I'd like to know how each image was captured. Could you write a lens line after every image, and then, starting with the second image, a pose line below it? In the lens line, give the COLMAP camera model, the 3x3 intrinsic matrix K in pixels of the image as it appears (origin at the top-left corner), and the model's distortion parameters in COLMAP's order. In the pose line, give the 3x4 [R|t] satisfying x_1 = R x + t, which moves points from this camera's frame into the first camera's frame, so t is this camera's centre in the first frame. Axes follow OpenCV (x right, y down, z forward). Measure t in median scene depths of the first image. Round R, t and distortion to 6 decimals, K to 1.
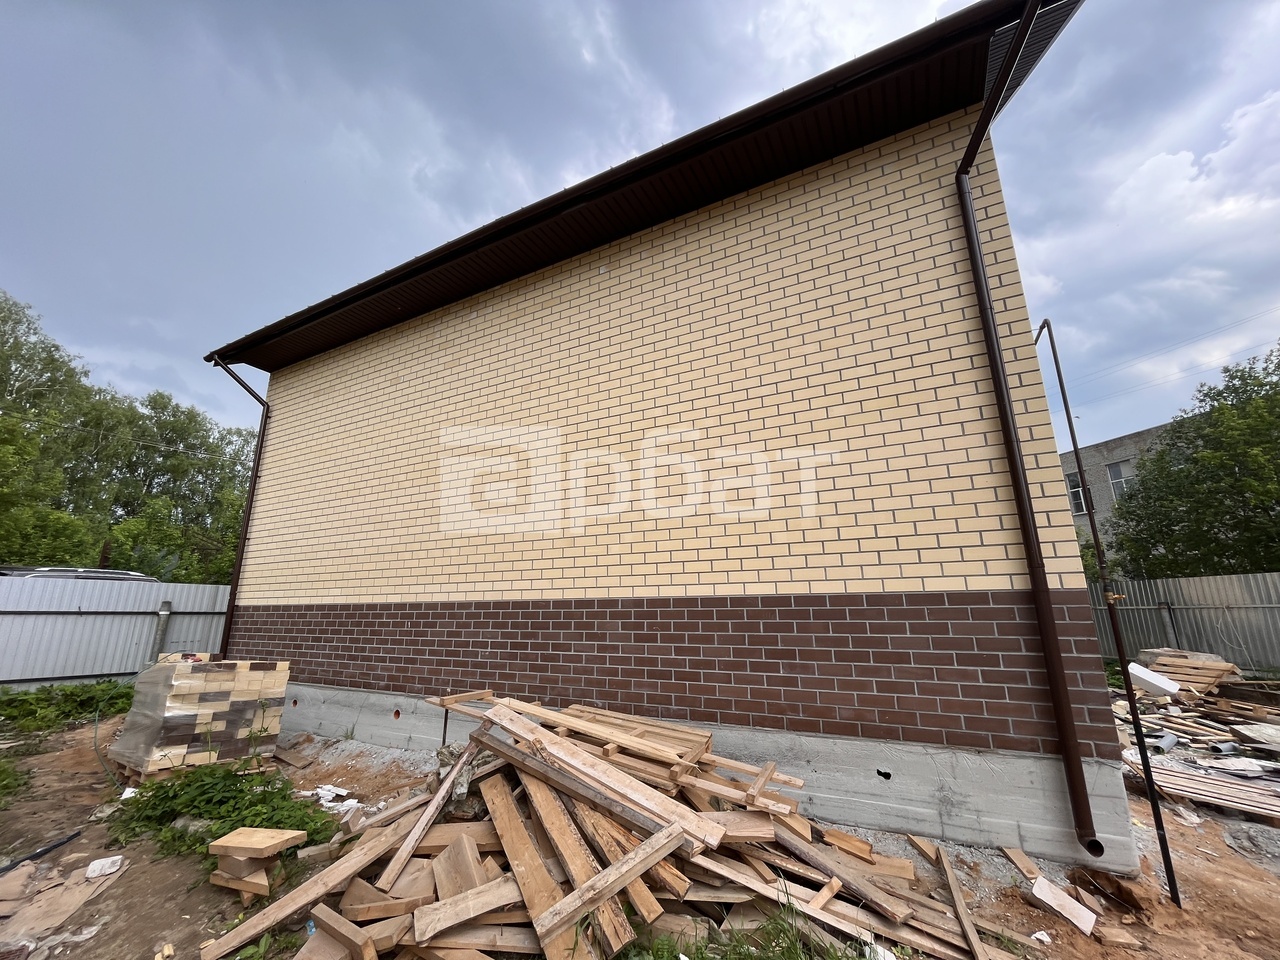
lens RADIAL K [[523.6, 0, 634.3], [0, 523.6, 482.6], [0, 0, 1]] dist [-0.002211, -0.000294]
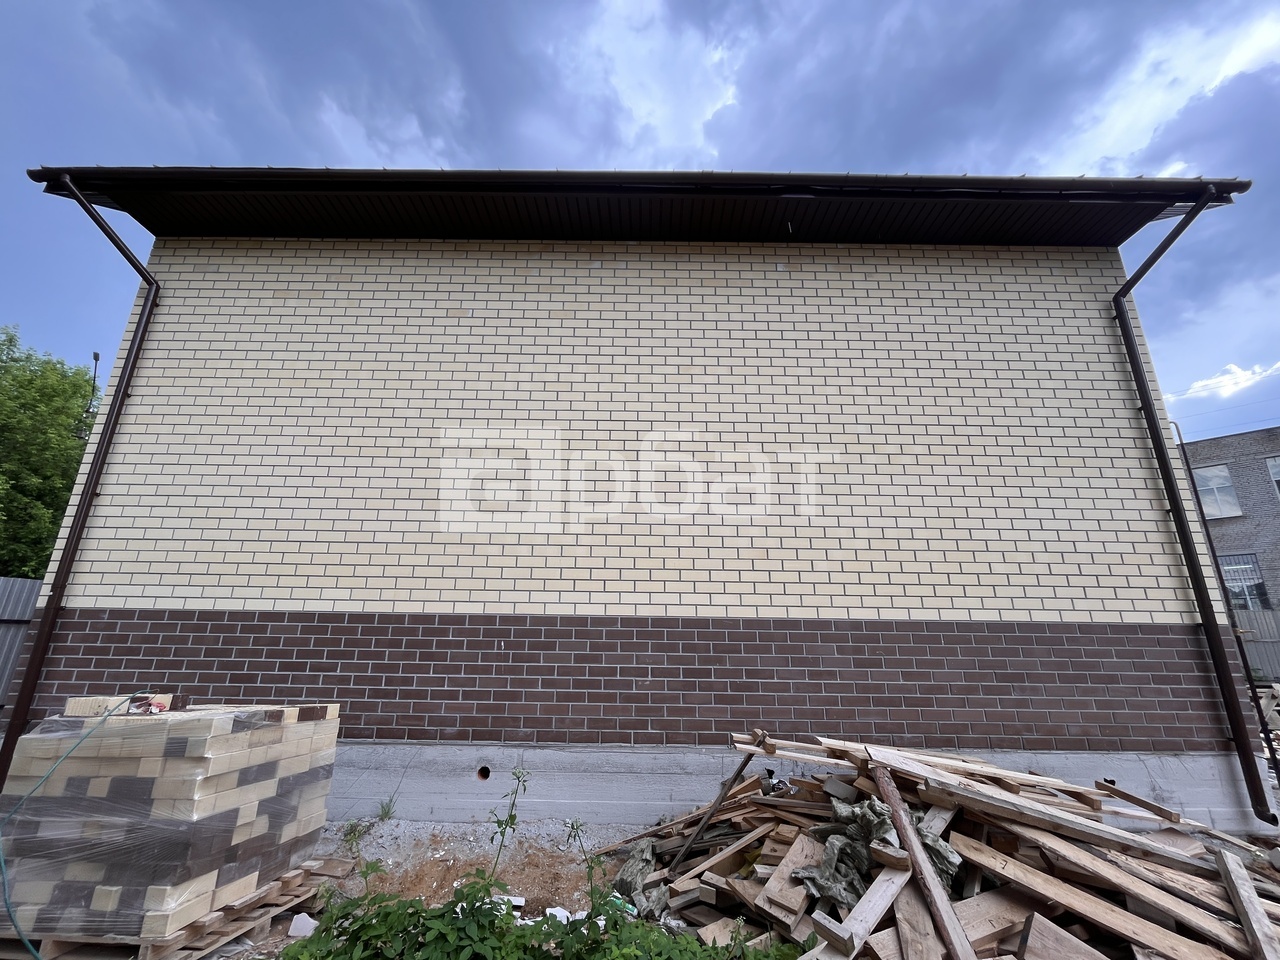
lens RADIAL K [[523.6, 0, 634.5], [0, 523.6, 481.5], [0, 0, 1]] dist [-0.002211, -0.000294]
pose [[0.881487, 0.149111, 0.448048, -0.727964], [-0.132193, 0.988819, -0.069006, 0.082961], [-0.453328, 0.001599, 0.891342, 0.307391]]
